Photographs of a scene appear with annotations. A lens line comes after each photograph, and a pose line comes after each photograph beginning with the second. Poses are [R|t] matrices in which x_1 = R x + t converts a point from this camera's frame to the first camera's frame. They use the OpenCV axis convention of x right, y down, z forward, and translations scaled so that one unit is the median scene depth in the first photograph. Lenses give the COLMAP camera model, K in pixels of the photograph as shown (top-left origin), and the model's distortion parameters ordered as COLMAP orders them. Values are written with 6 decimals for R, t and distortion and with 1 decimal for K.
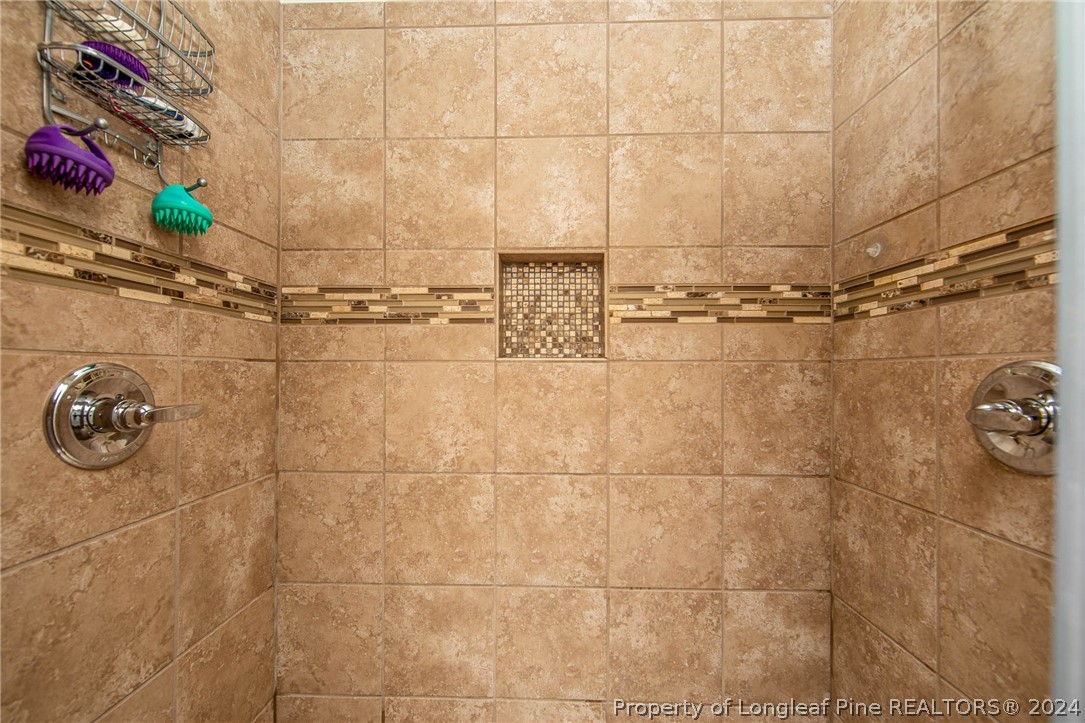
lens RADIAL K [[433.3, 0, 535.8], [0, 433.3, 369.3], [0, 0, 1]] dist [-0.006003, 0.000727]
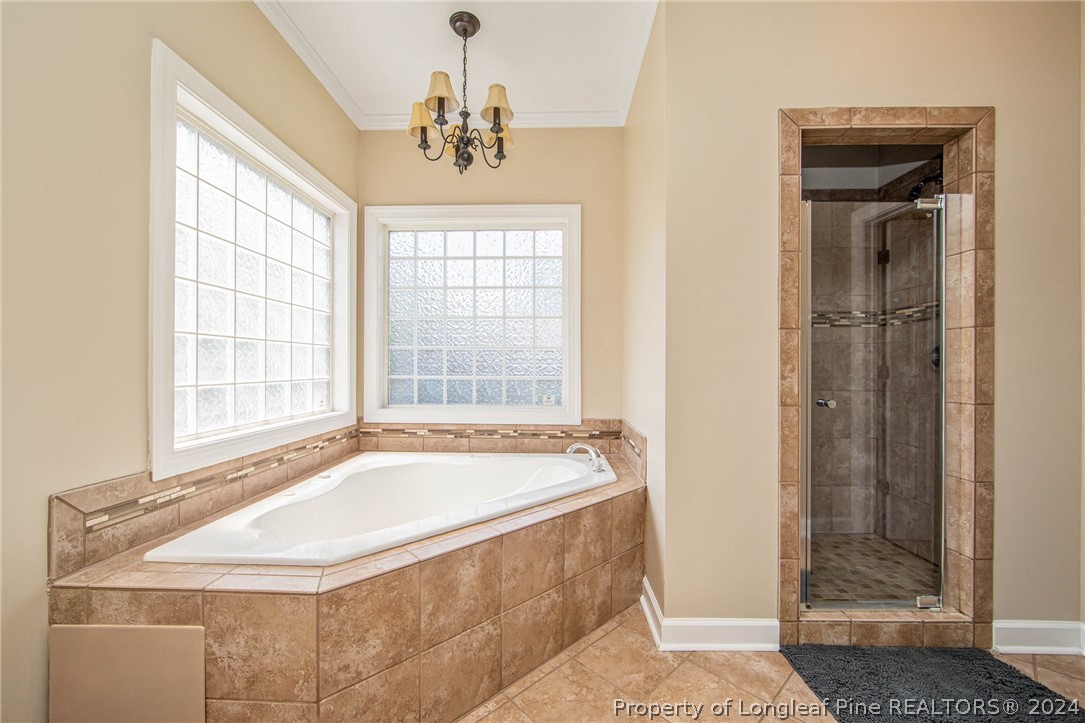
lens RADIAL K [[433.3, 0, 544.3], [0, 433.3, 369.4], [0, 0, 1]] dist [-0.006003, 0.000727]
pose [[0.999857, 0.003764, 0.016488, -1.220459], [-0.003744, 0.999992, -0.001249, 0.138466], [-0.016493, 0.001187, 0.999863, -1.389538]]
